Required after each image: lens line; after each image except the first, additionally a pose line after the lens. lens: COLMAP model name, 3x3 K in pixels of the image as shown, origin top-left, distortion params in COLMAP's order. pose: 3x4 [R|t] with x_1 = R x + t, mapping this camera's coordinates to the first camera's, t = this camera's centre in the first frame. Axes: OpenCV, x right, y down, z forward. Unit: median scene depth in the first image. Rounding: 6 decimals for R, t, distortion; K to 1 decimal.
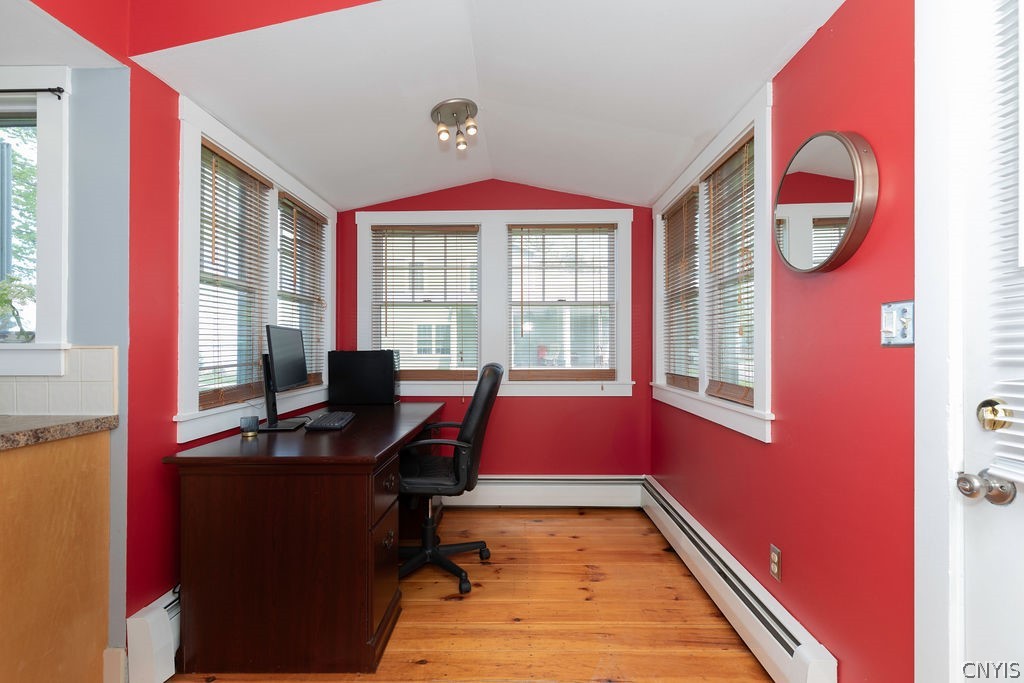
lens RADIAL K [[463.8, 0, 510.6], [0, 463.8, 342.1], [0, 0, 1]] dist [0.005427, 0.000168]
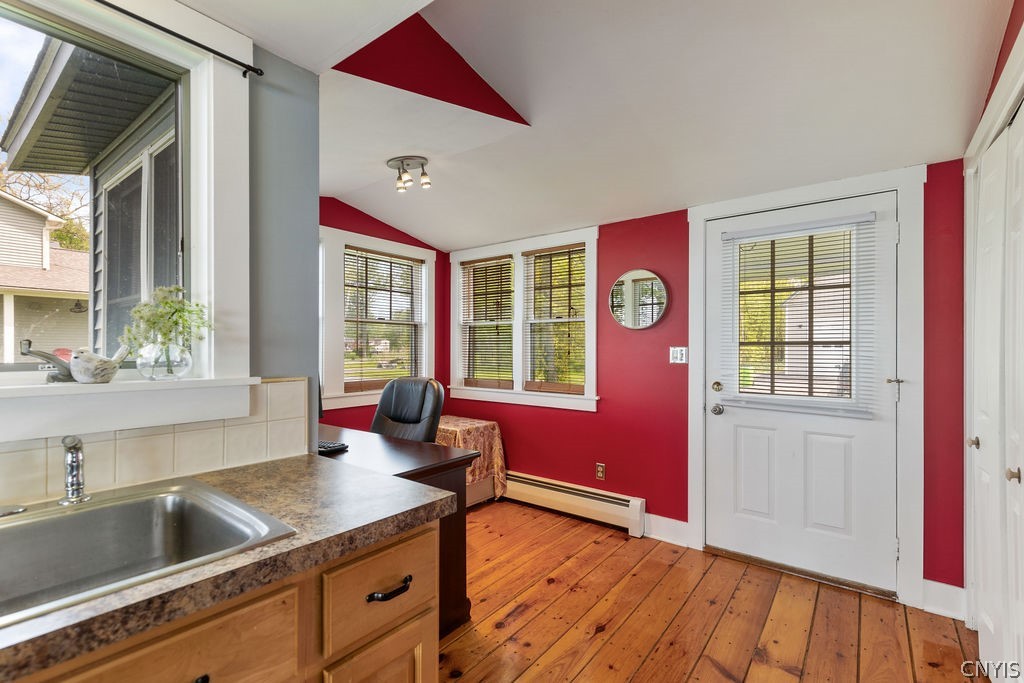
lens RADIAL K [[463.8, 0, 507.0], [0, 463.8, 346.0], [0, 0, 1]] dist [0.005427, 0.000168]
pose [[0.596449, 0.006780, 0.802623, -1.185502], [-0.010763, 0.999942, -0.000448, -0.049778], [-0.802579, -0.008372, 0.596487, 0.143147]]
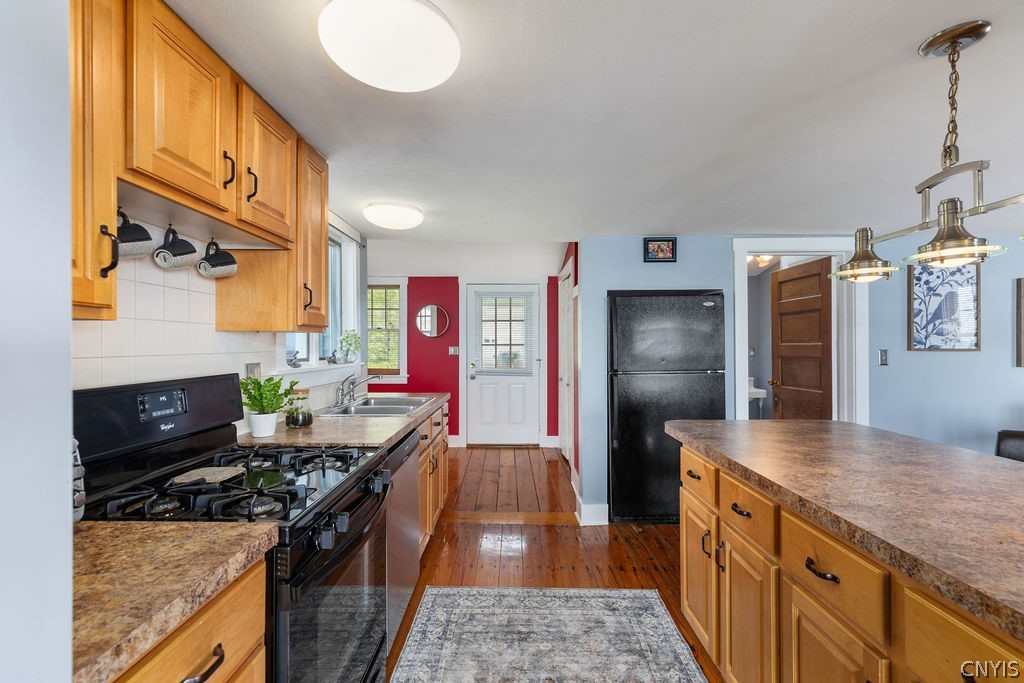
lens RADIAL K [[463.8, 0, 512.9], [0, 463.8, 343.4], [0, 0, 1]] dist [0.005427, 0.000168]
pose [[-0.026107, 0.005944, 0.999641, -2.736045], [-0.003791, 0.999975, -0.006045, -0.056269], [-0.999652, -0.003947, -0.026083, 0.314653]]
